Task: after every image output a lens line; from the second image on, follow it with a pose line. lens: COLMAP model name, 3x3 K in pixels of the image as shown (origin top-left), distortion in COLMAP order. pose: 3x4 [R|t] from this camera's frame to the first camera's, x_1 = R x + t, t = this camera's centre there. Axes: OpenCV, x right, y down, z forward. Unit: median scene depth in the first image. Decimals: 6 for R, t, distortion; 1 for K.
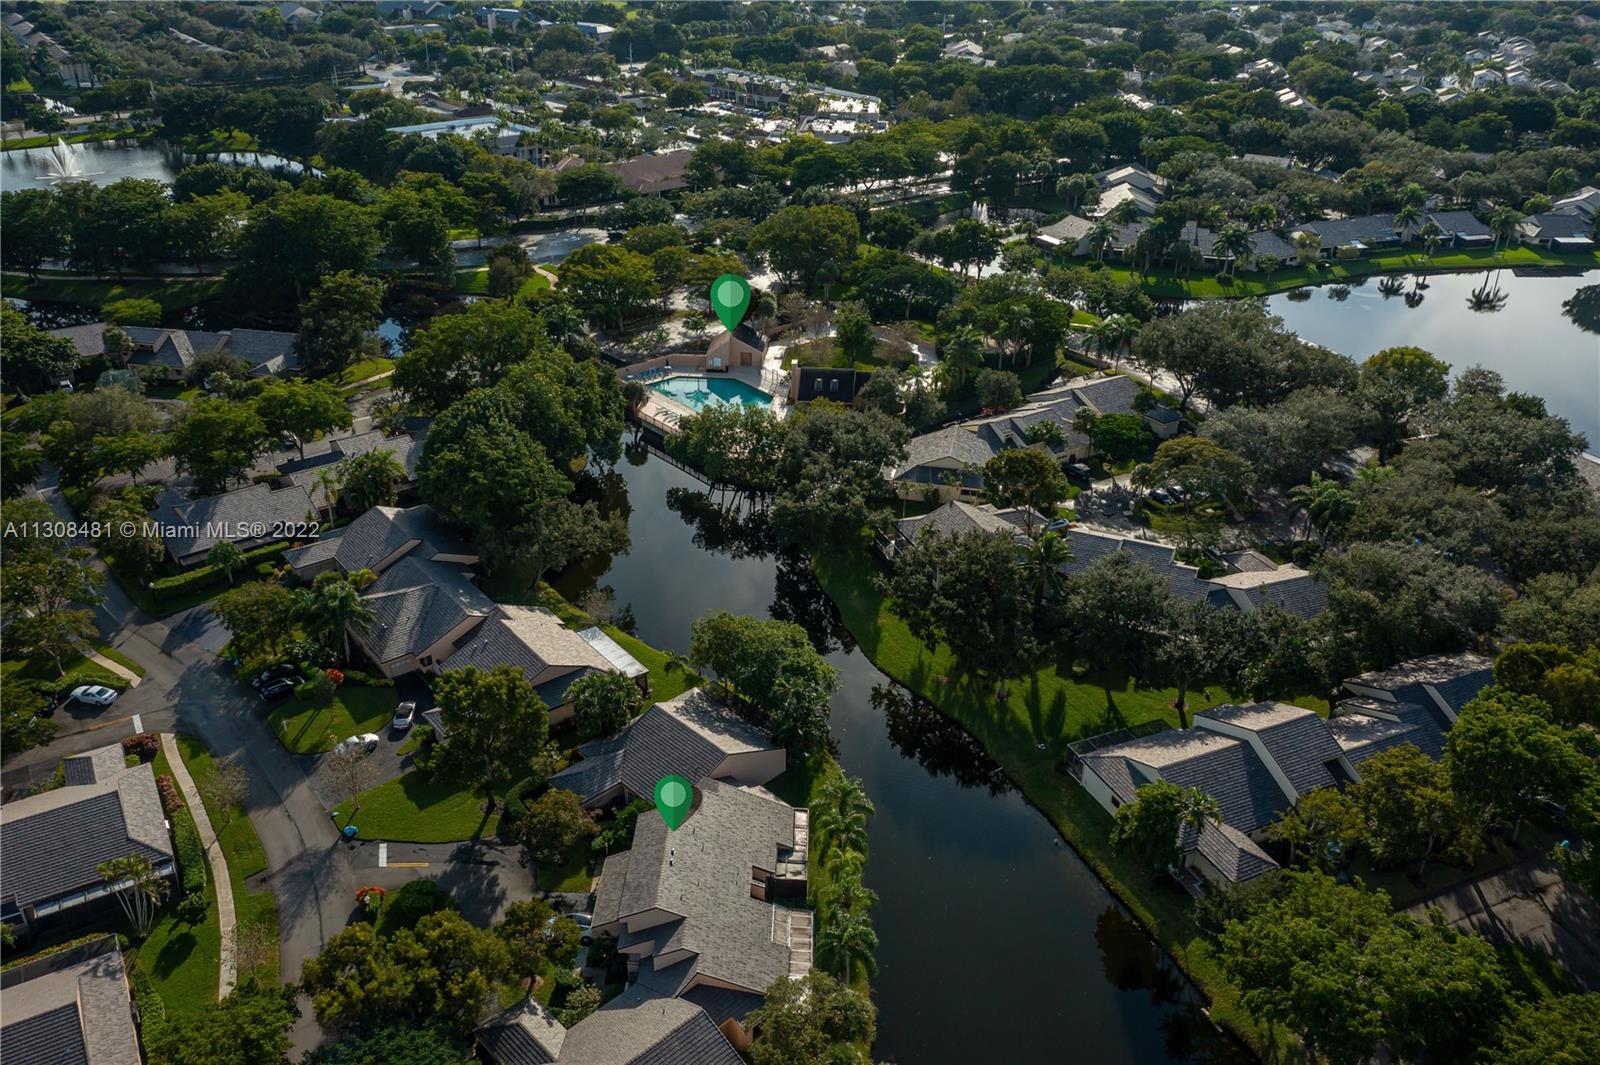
lens RADIAL K [[1292.1, 0, 803.0], [0, 1292.1, 532.3], [0, 0, 1]] dist [-0.001495, 0.003753]
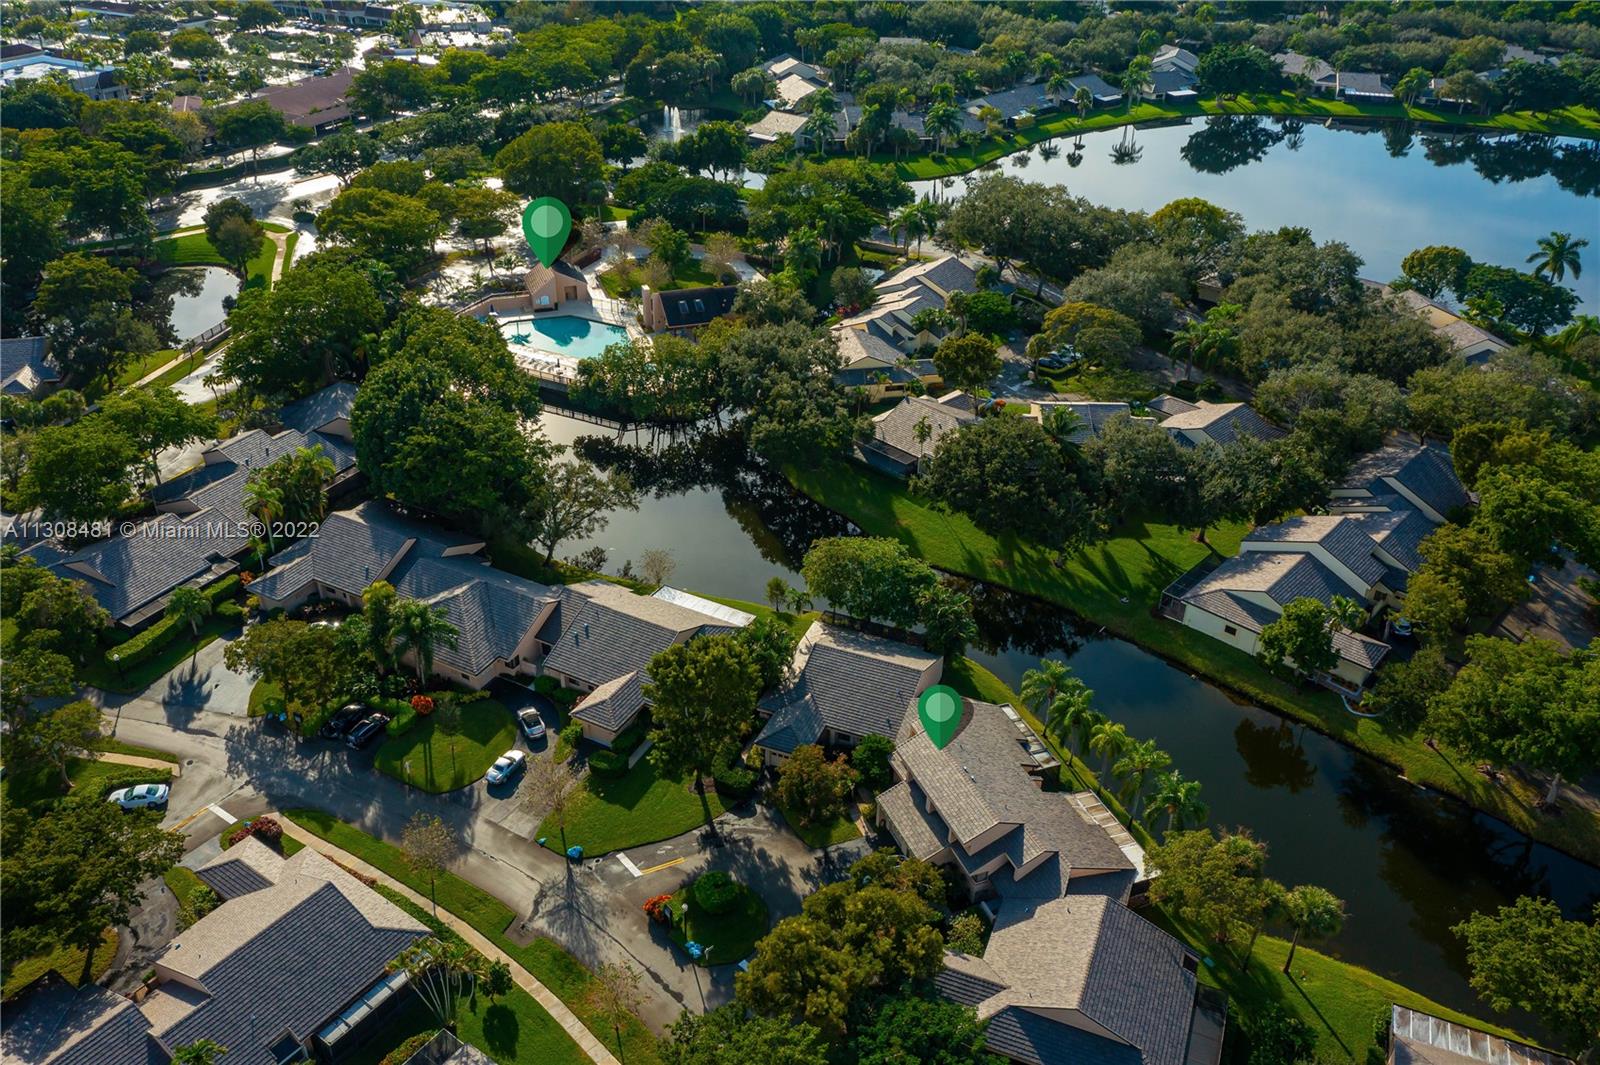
lens RADIAL K [[1292.1, 0, 802.7], [0, 1292.1, 534.9], [0, 0, 1]] dist [-0.001495, 0.003753]
pose [[0.915867, -0.204076, 0.345746, -0.274454], [0.178837, 0.978392, 0.103762, -0.031376], [-0.359451, -0.033200, 0.932573, 0.056555]]
